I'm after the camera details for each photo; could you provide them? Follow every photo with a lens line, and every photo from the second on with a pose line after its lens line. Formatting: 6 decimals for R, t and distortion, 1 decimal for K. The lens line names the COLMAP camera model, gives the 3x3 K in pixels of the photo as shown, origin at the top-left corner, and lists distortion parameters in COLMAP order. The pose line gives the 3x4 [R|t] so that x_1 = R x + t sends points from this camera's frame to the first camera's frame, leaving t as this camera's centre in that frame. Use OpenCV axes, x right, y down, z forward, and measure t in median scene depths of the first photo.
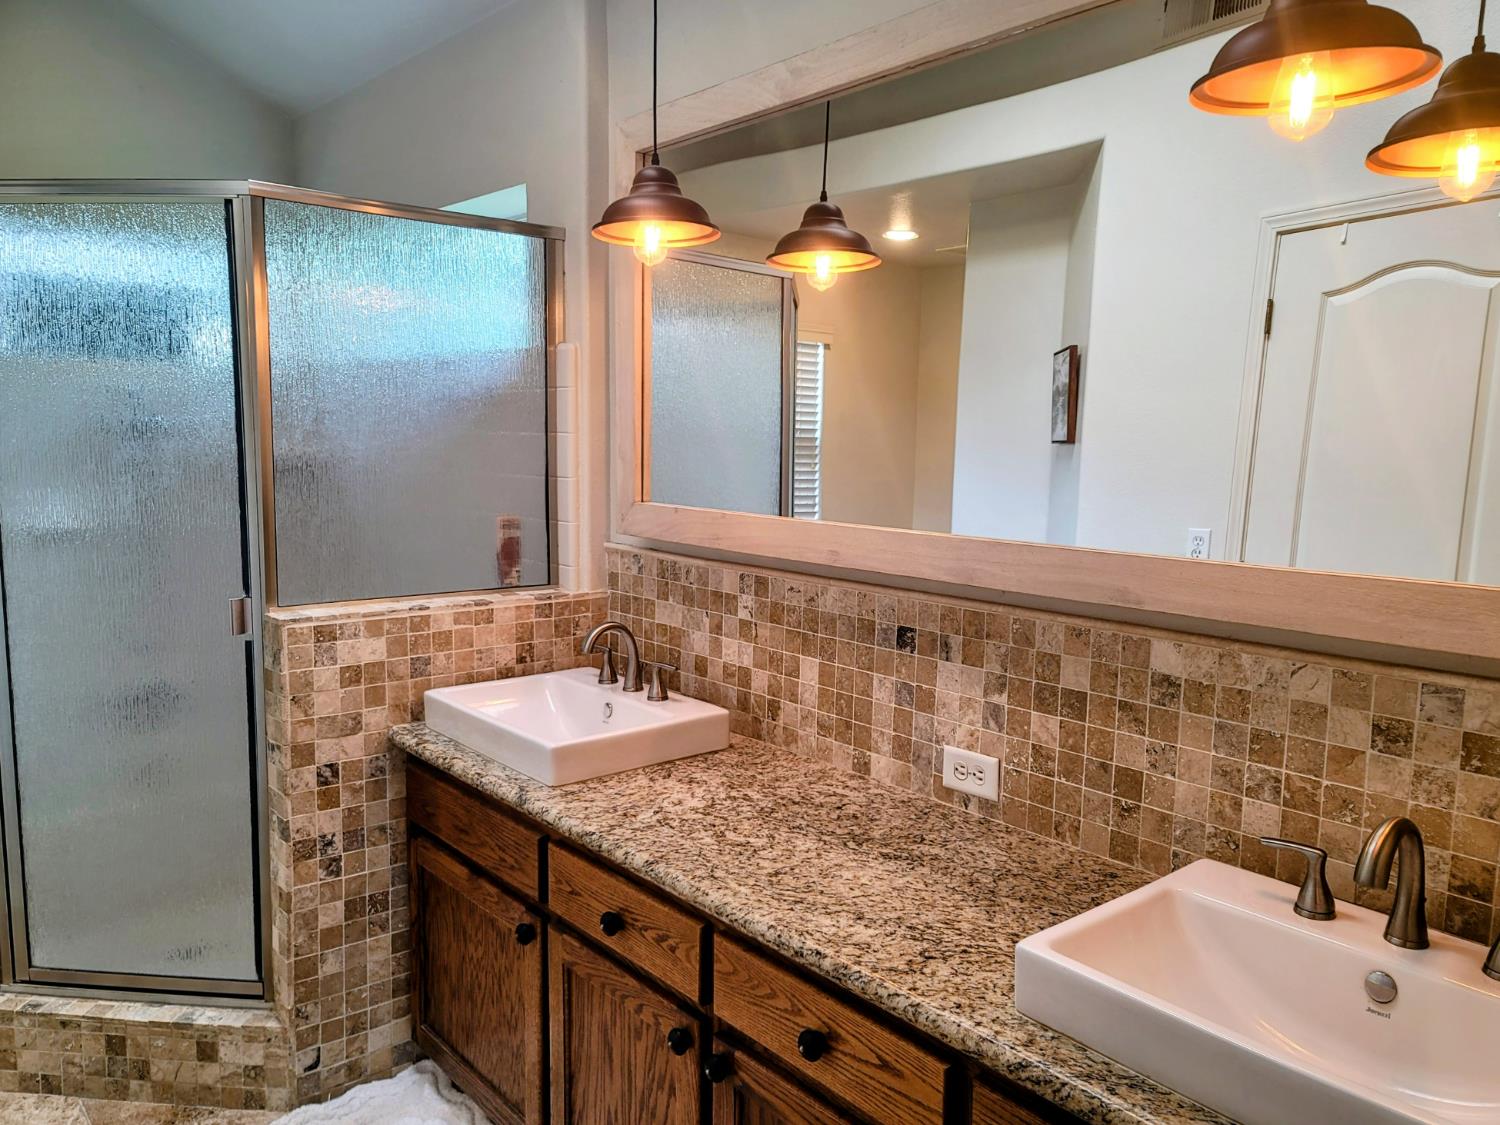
lens RADIAL K [[1169.6, 0, 750.0], [0, 1169.6, 562.5], [0, 0, 1]] dist [0.077370, -0.085301]
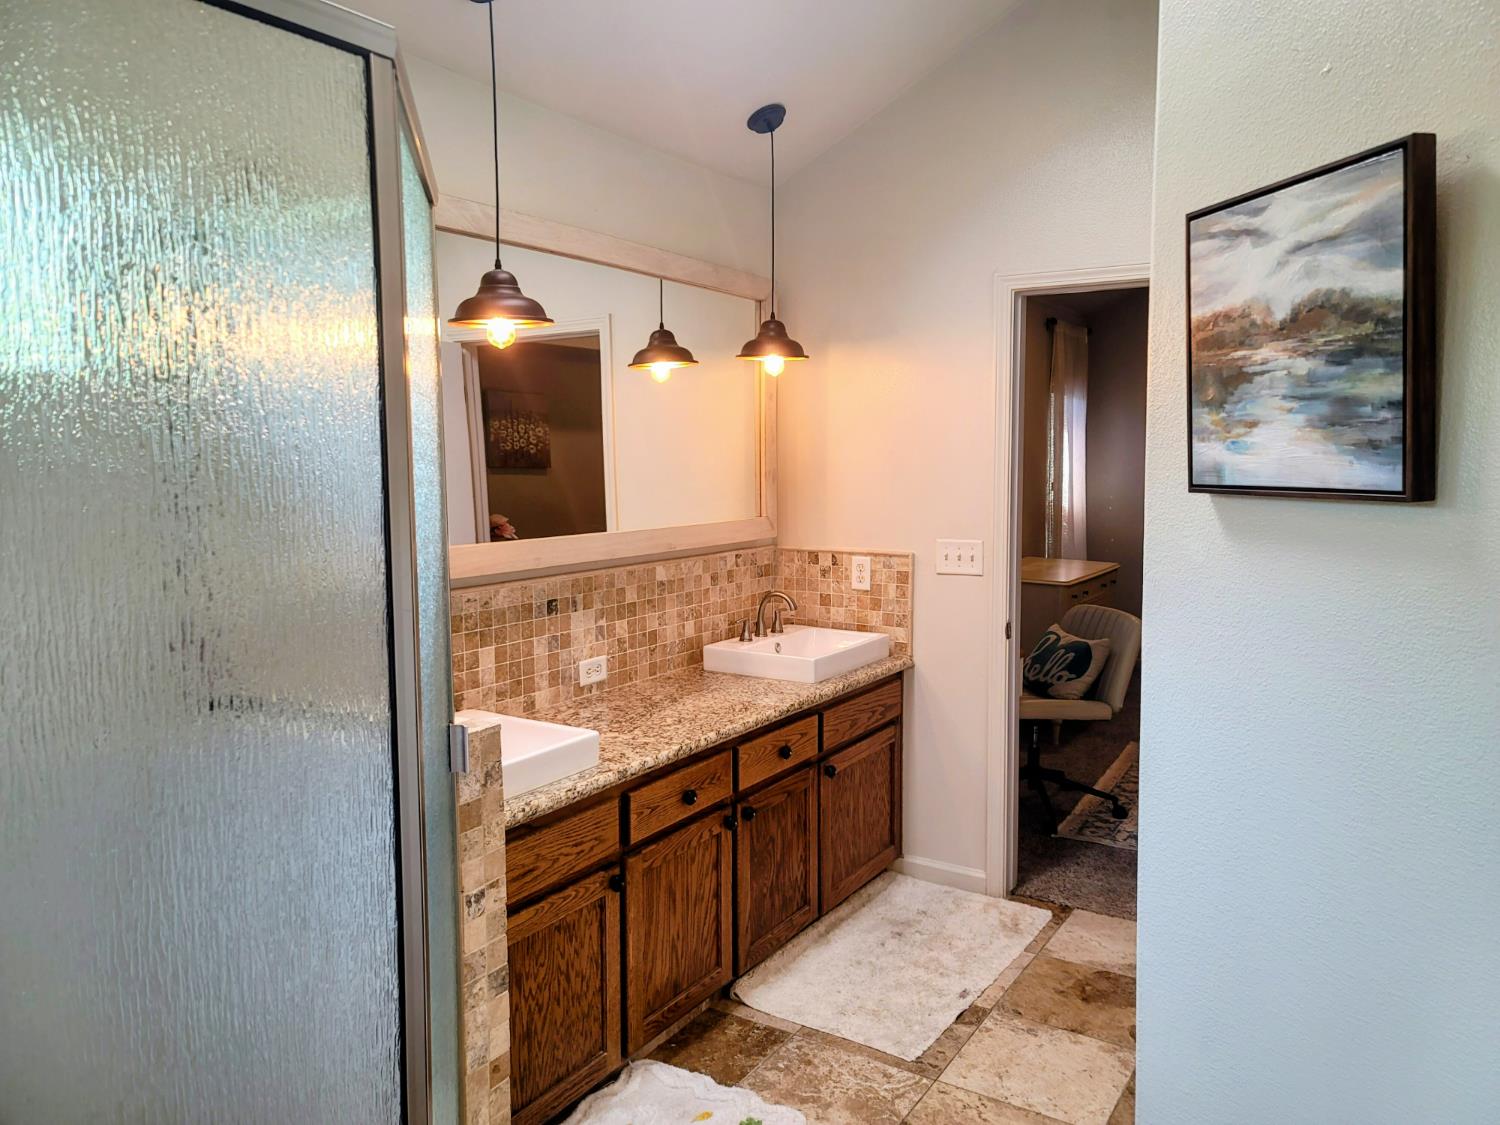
lens RADIAL K [[1169.6, 0, 750.0], [0, 1169.6, 562.5], [0, 0, 1]] dist [0.077370, -0.085301]
pose [[-0.344531, -0.094996, 0.933956, -1.472070], [0.108027, 0.984246, 0.139962, -0.191365], [-0.932539, 0.149114, -0.328842, 1.319845]]
